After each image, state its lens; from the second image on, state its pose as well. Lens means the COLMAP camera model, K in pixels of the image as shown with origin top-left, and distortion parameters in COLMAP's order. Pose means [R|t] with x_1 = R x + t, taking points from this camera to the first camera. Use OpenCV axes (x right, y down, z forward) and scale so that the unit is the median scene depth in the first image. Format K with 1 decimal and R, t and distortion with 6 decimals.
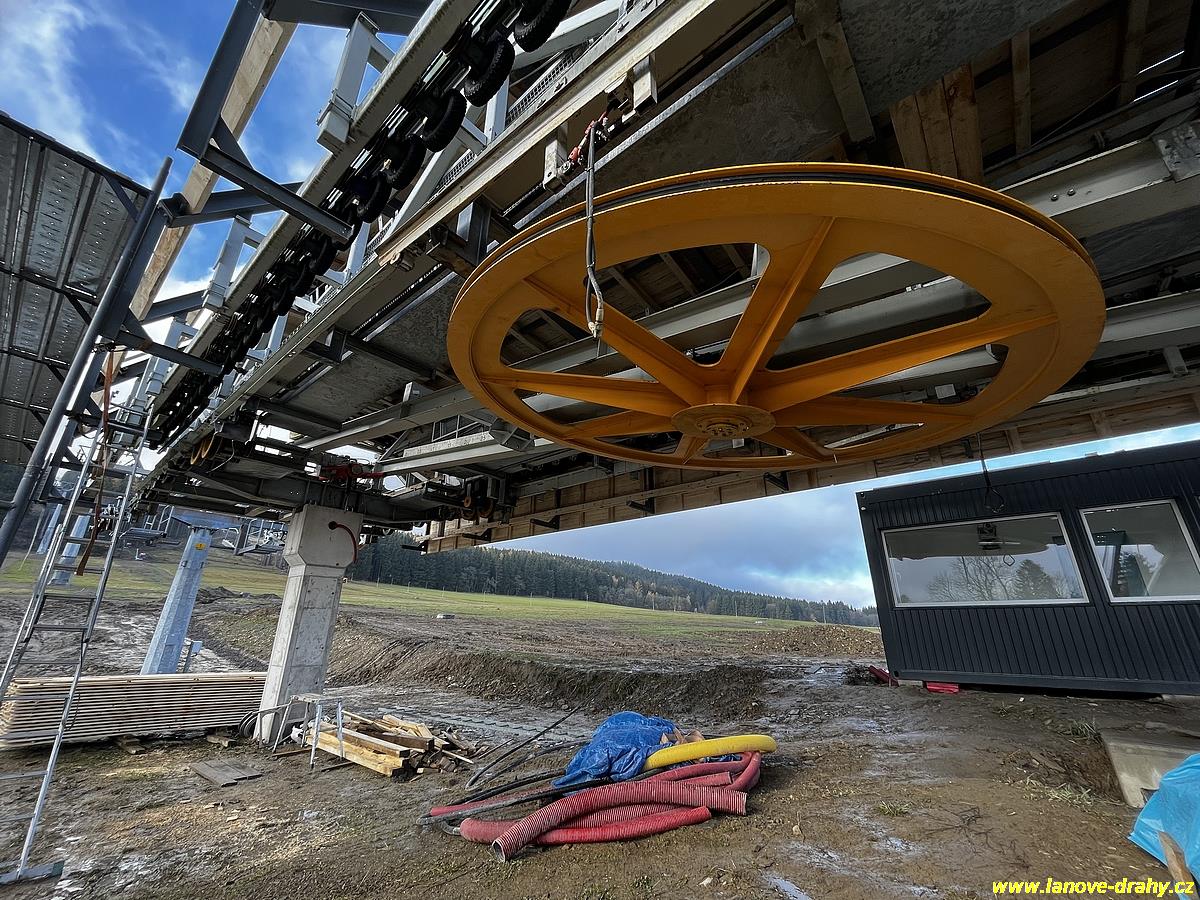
lens RADIAL K [[486.5, 0, 600.0], [0, 486.5, 450.0], [0, 0, 1]] dist [-0.002121, -0.000647]
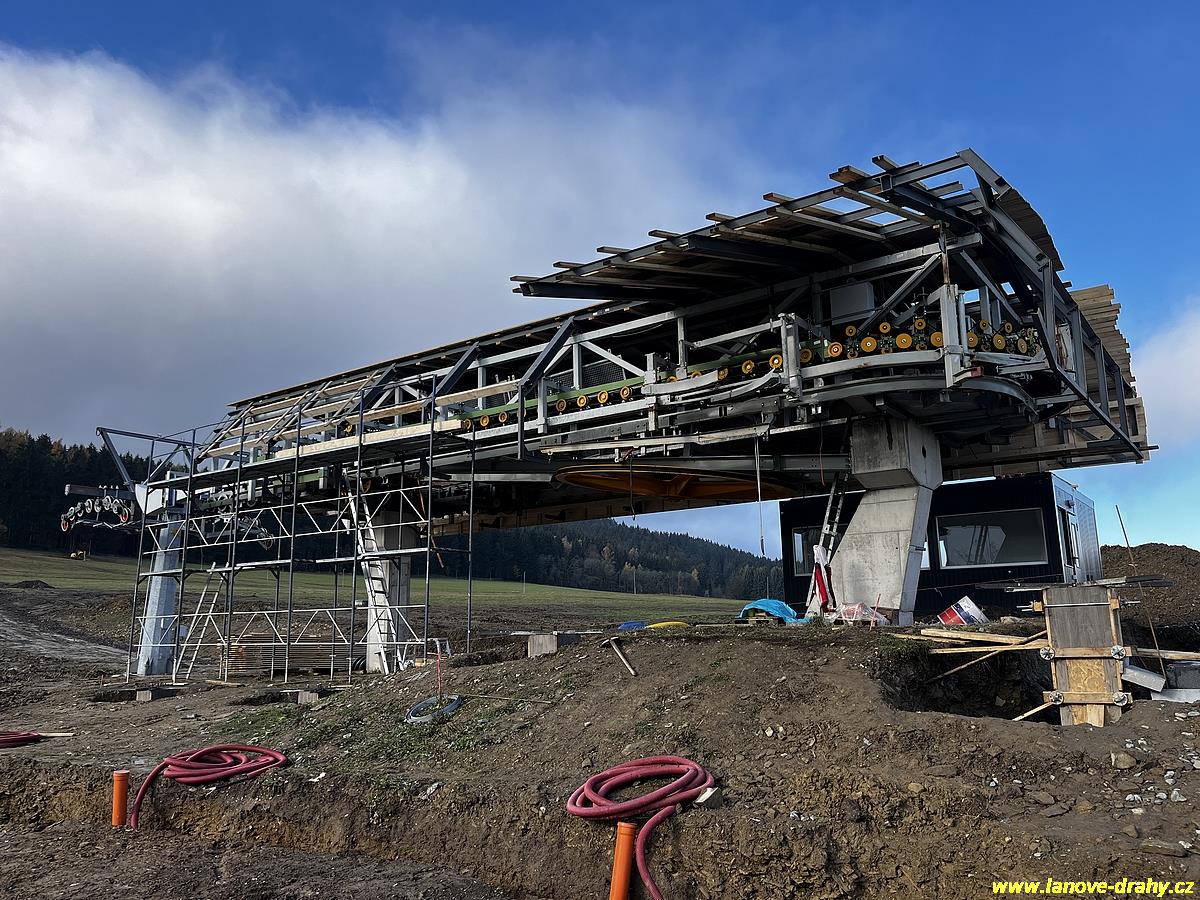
lens RADIAL K [[917.7, 0, 600.0], [0, 917.7, 450.0], [0, 0, 1]] dist [0.067330, -0.088936]
pose [[0.997497, -0.008491, 0.070197, -0.208546], [-0.002800, 0.987243, 0.159198, -0.513210], [-0.070653, -0.158996, 0.984748, -1.691446]]
